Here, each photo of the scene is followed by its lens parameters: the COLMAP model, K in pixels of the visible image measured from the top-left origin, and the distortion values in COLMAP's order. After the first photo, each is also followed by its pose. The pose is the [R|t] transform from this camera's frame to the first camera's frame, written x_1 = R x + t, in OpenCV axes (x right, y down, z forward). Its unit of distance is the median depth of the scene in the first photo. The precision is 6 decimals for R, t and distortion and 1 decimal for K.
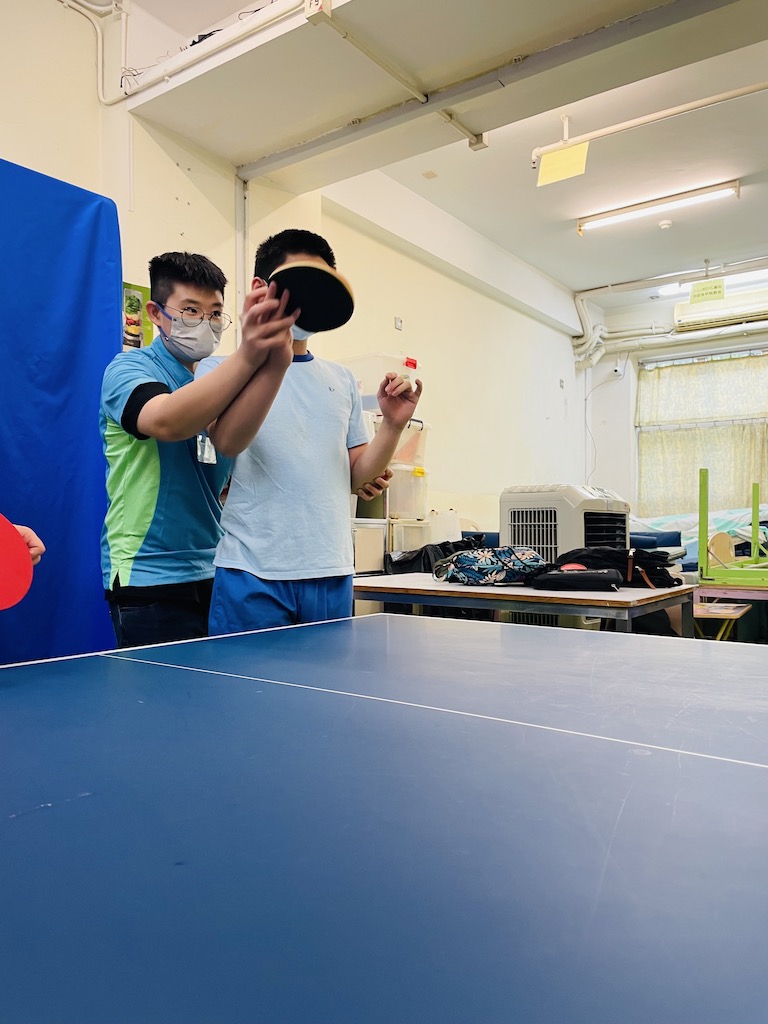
lens RADIAL K [[775.8, 0, 393.6], [0, 775.8, 512.8], [0, 0, 1]] dist [0.104297, -0.138449]
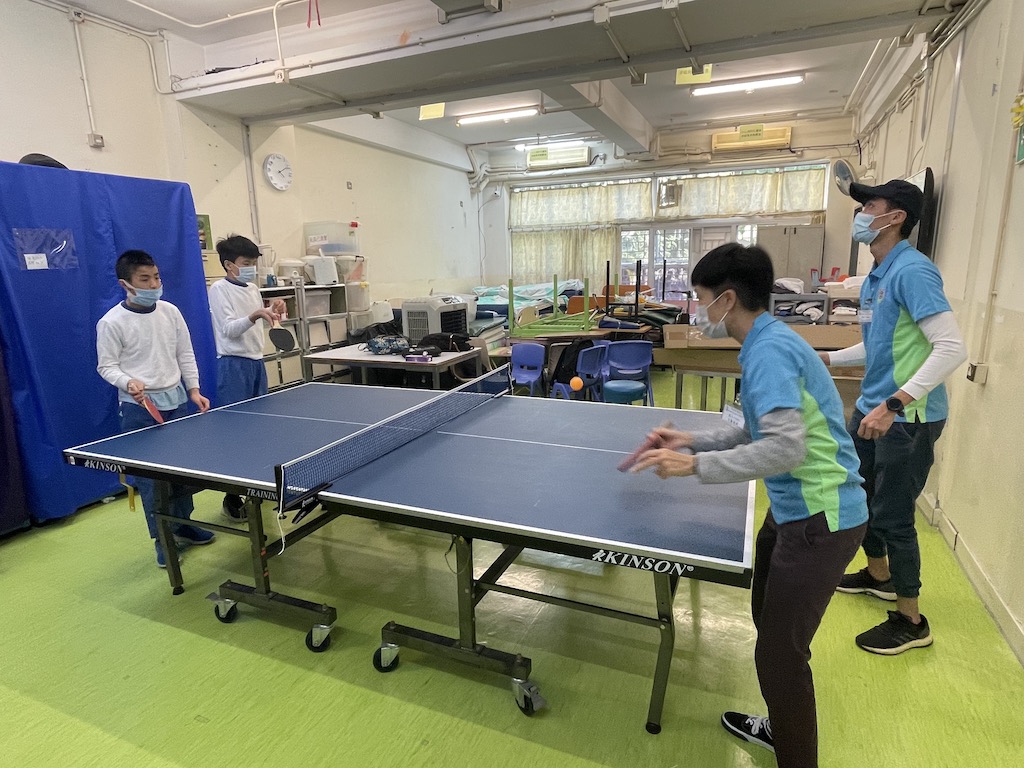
lens RADIAL K [[588.9, 0, 514.5], [0, 588.9, 386.3], [0, 0, 1]] dist [0.000603, -0.001172]
pose [[0.976506, -0.067511, 0.204641, 0.087172], [0.018662, 0.972584, 0.231801, -0.147058], [-0.214680, -0.222536, 0.950994, -0.515234]]
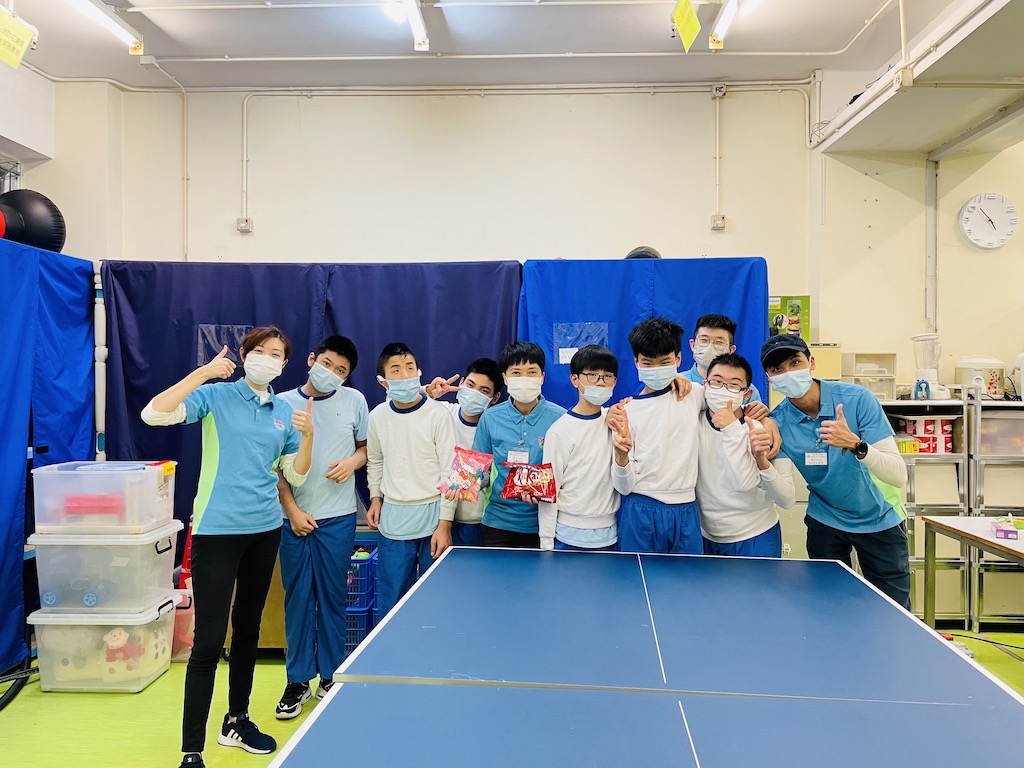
lens RADIAL K [[775.8, 0, 507.0], [0, 775.8, 379.5], [0, 0, 1]] dist [0.104297, -0.138449]
pose [[0.546931, 0.001254, -0.837177, 0.452471], [0.016688, 0.999784, 0.012400, -0.119531], [0.837011, -0.020753, 0.546792, -0.194460]]
